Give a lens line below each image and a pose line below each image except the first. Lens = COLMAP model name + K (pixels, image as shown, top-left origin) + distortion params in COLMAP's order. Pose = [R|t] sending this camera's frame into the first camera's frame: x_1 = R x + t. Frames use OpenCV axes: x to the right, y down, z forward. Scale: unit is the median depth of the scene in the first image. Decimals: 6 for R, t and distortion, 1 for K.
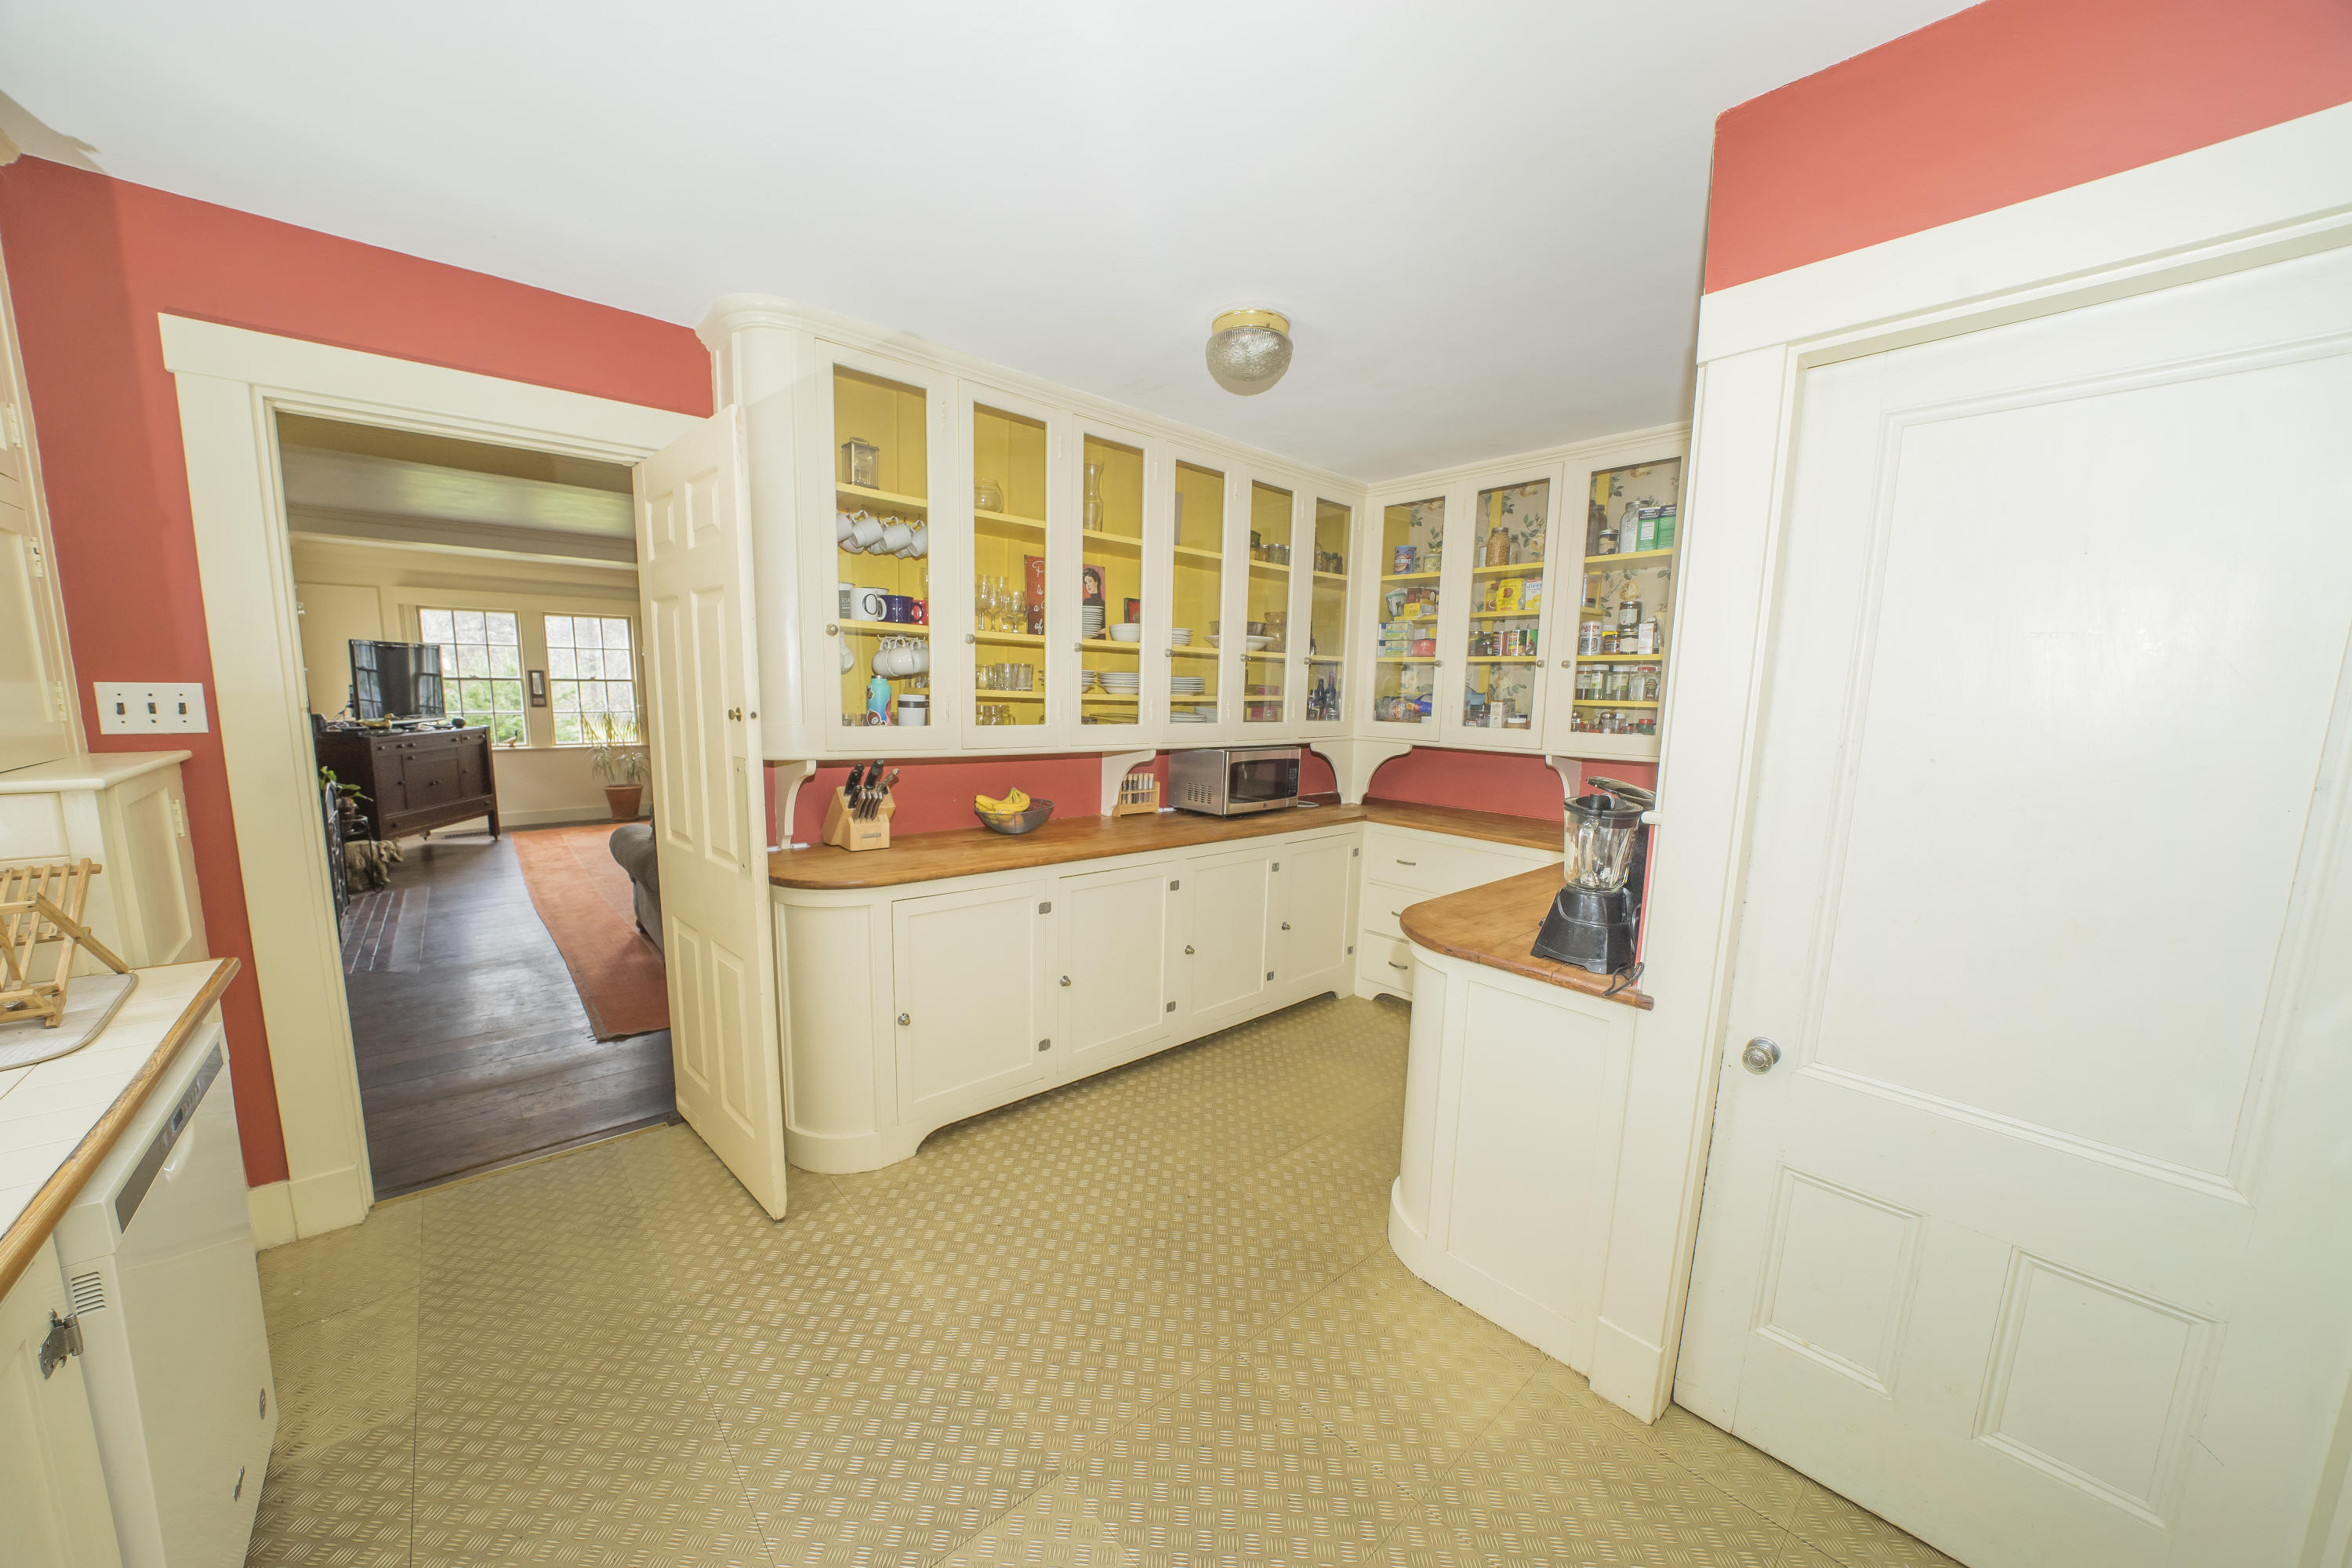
lens RADIAL K [[810.3, 0, 1164.9], [0, 810.3, 791.1], [0, 0, 1]] dist [-0.001272, 0.000736]
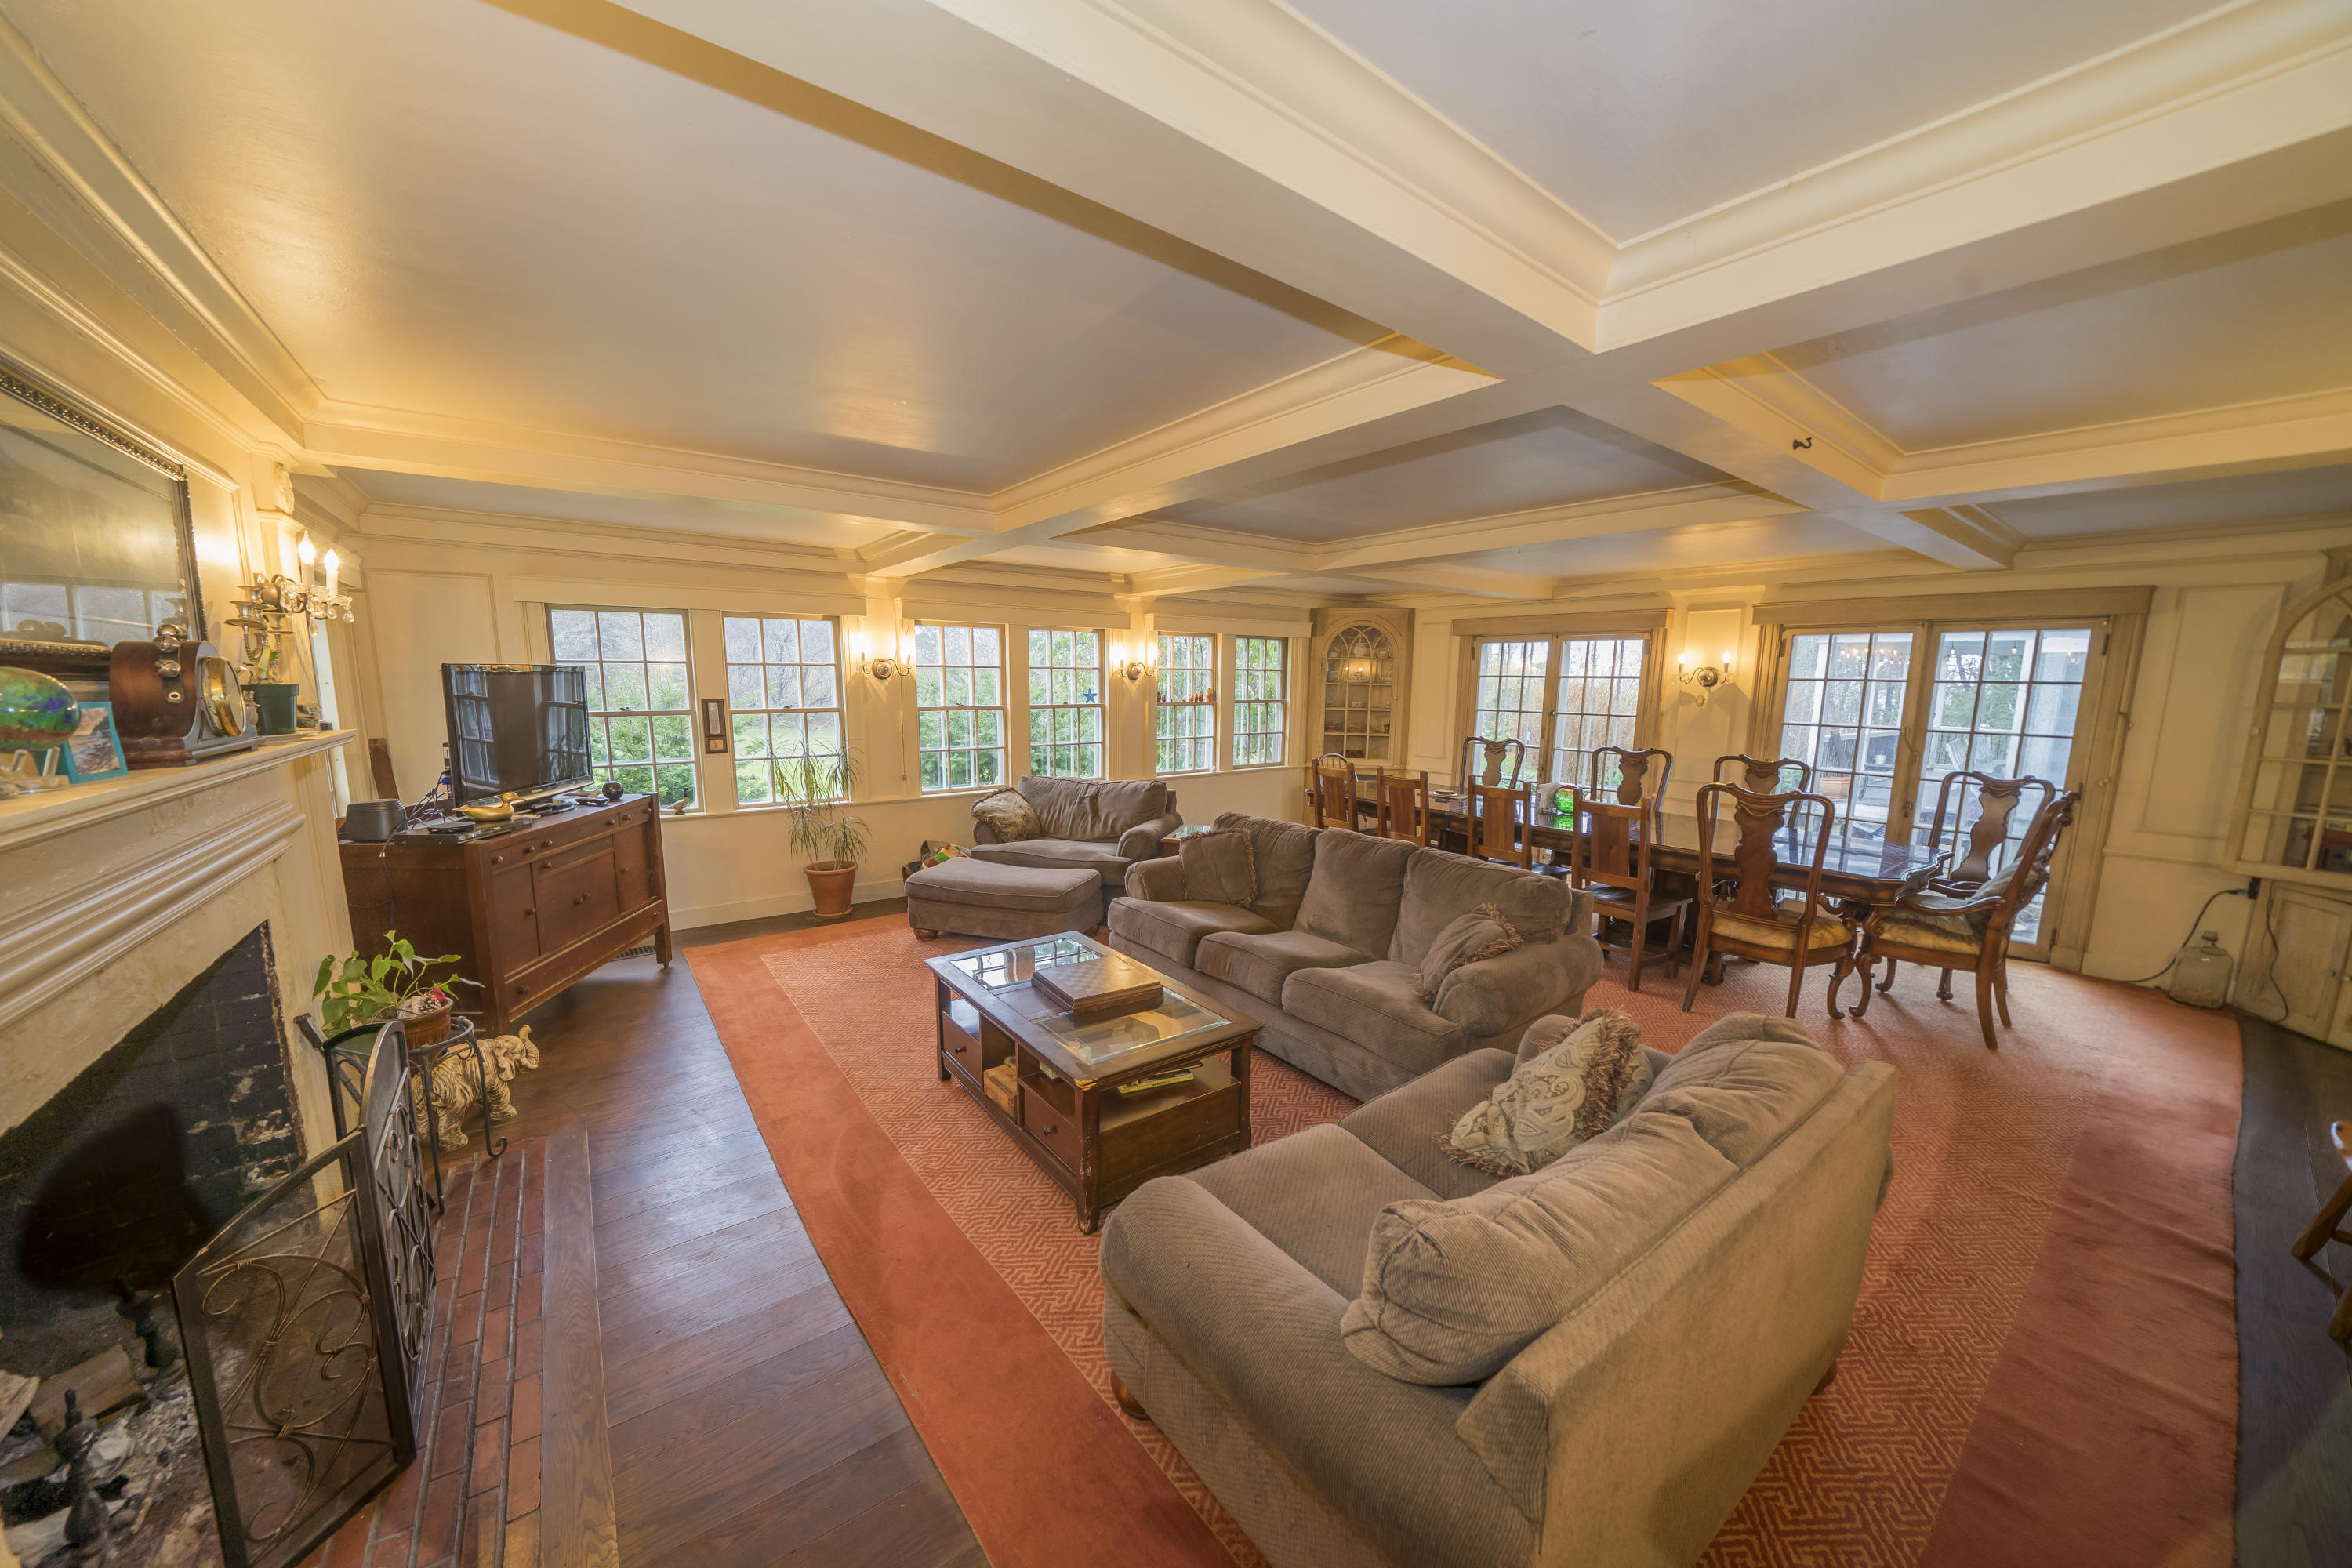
lens RADIAL K [[810.3, 0, 1183.1], [0, 810.3, 799.0], [0, 0, 1]] dist [-0.001272, 0.000736]
pose [[0.997669, -0.000626, -0.068236, -0.352621], [0.002060, 0.999779, 0.020939, -0.081429], [0.068208, -0.021031, 0.997449, 0.367244]]
